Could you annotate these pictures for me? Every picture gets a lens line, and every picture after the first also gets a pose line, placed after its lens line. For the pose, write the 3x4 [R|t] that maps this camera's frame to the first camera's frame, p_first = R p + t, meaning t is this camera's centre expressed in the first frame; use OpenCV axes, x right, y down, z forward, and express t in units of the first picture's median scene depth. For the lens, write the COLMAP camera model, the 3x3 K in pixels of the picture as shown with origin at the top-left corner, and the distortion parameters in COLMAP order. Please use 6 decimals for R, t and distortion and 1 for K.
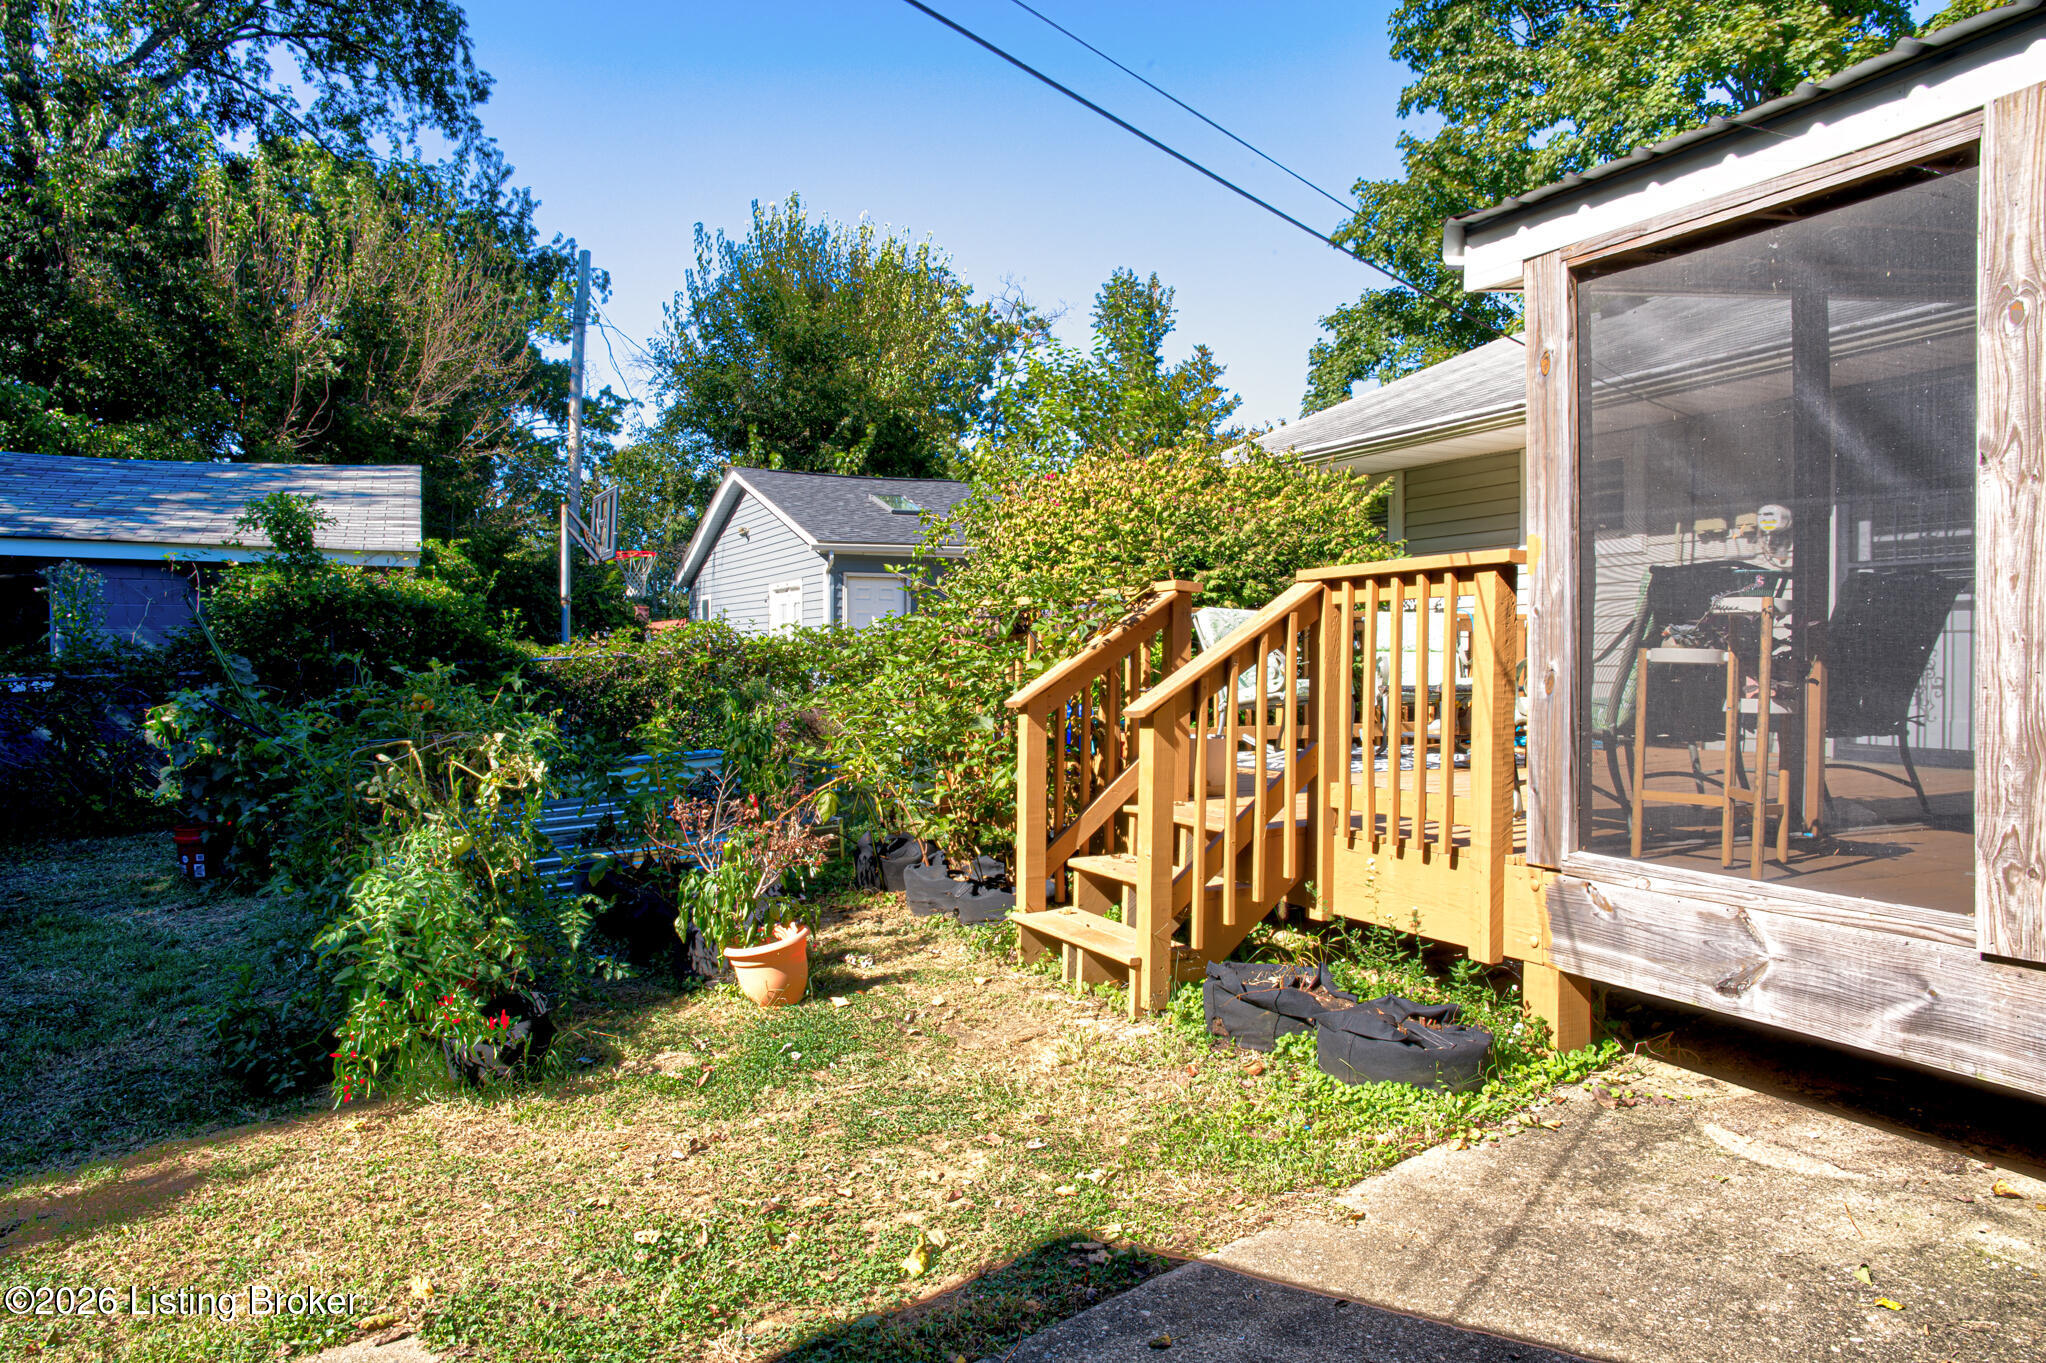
lens RADIAL K [[1399.4, 0, 1023.0], [0, 1399.4, 681.5], [0, 0, 1]] dist [-0.034528, 0.068643]
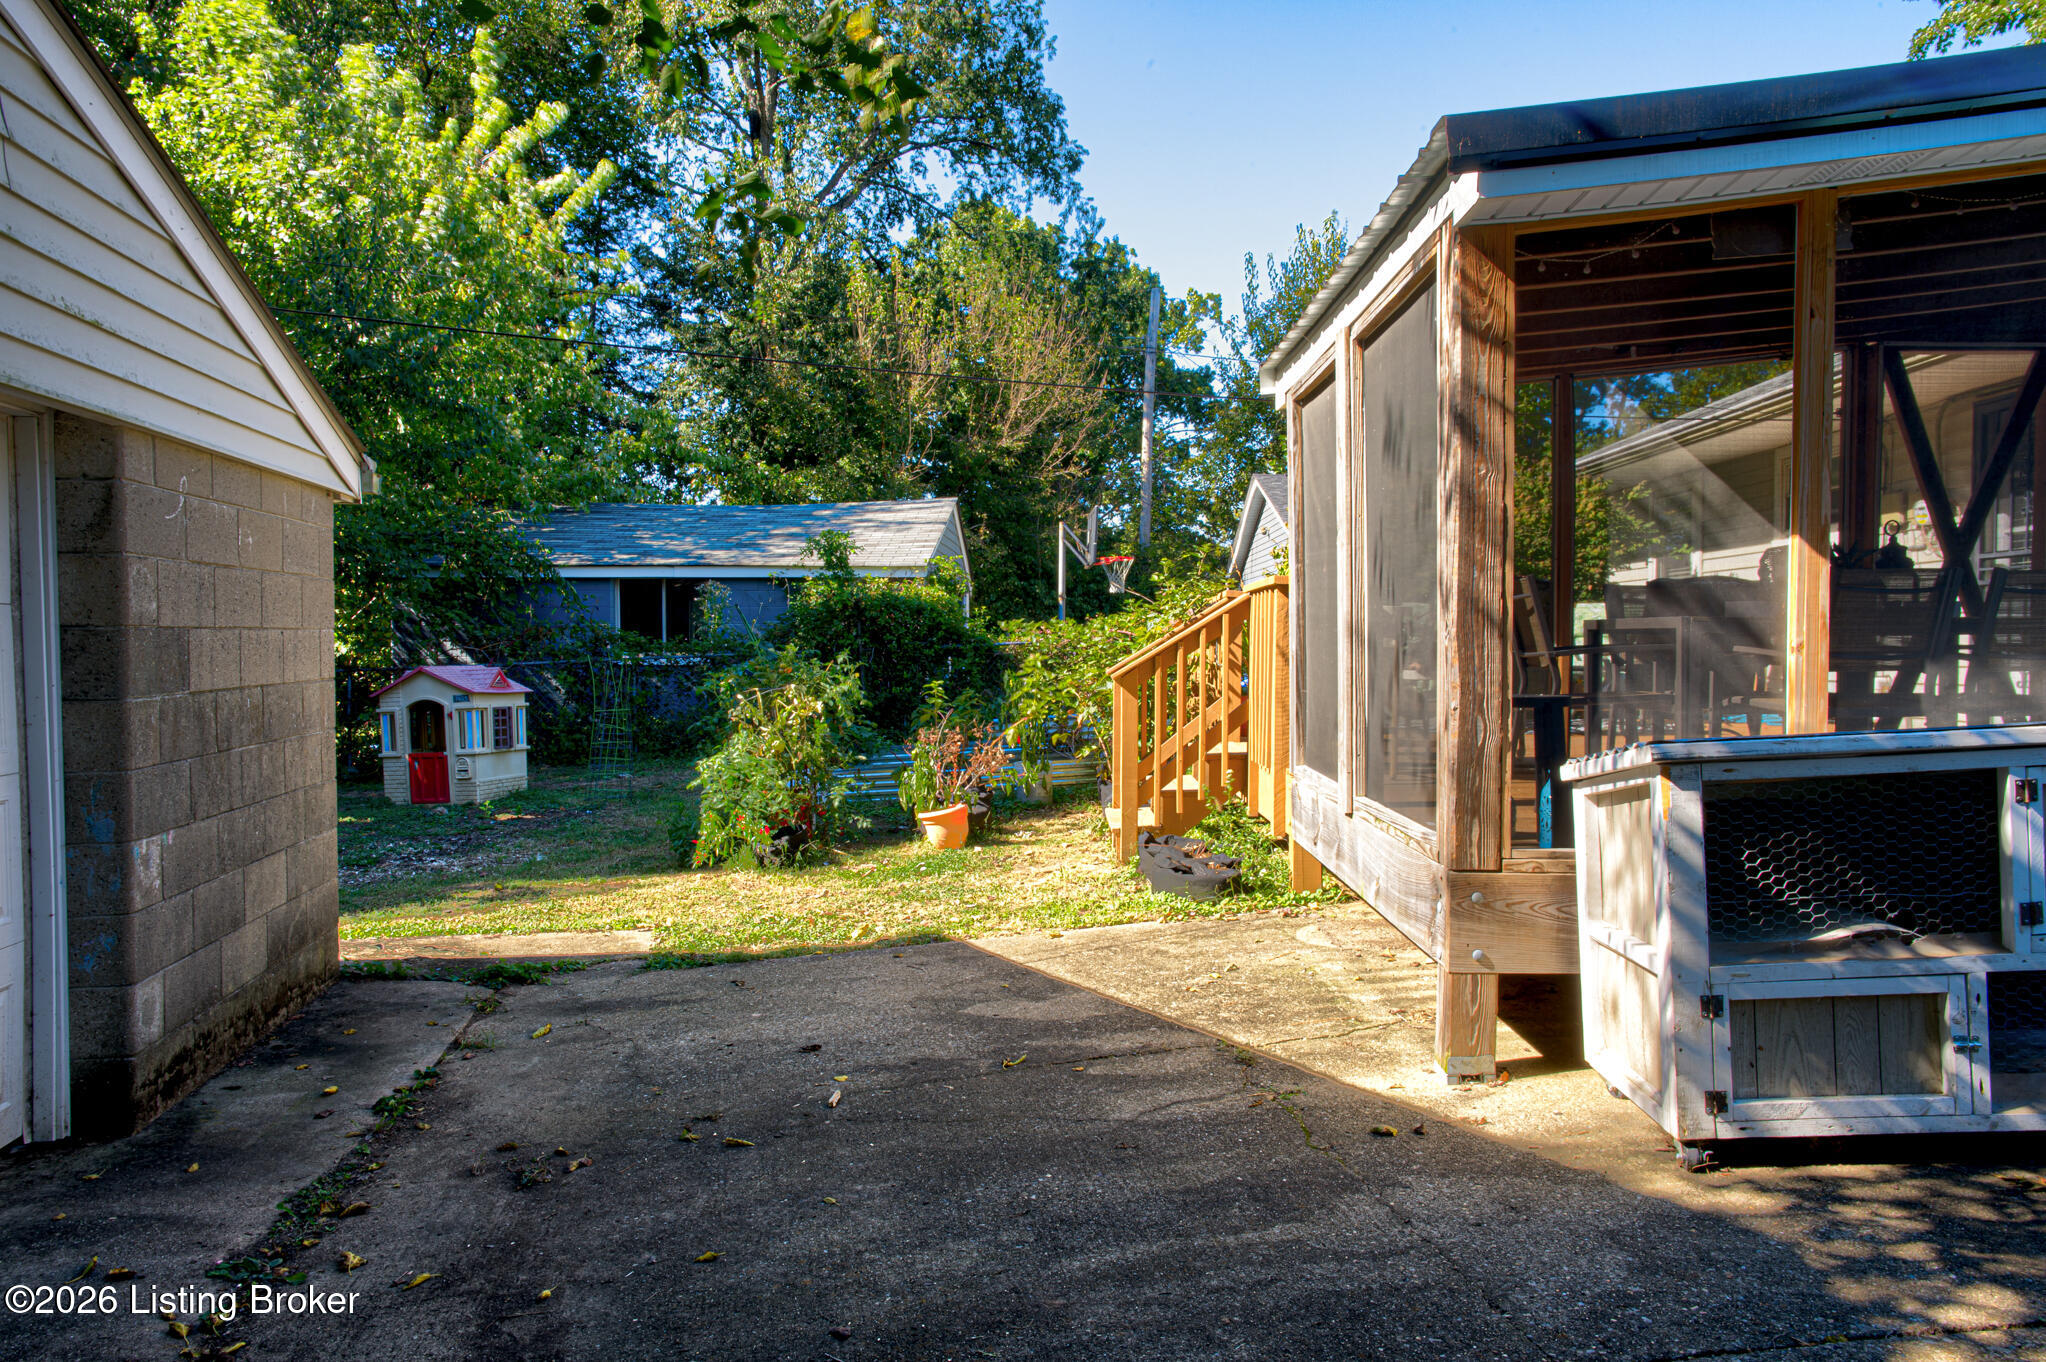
lens RADIAL K [[1399.4, 0, 1023.0], [0, 1399.4, 681.0], [0, 0, 1]] dist [-0.034528, 0.068643]
pose [[0.892792, 0.012512, -0.450295, 0.130813], [-0.007998, 0.999897, 0.011928, 0.001627], [0.450398, -0.007048, 0.892800, -0.091082]]
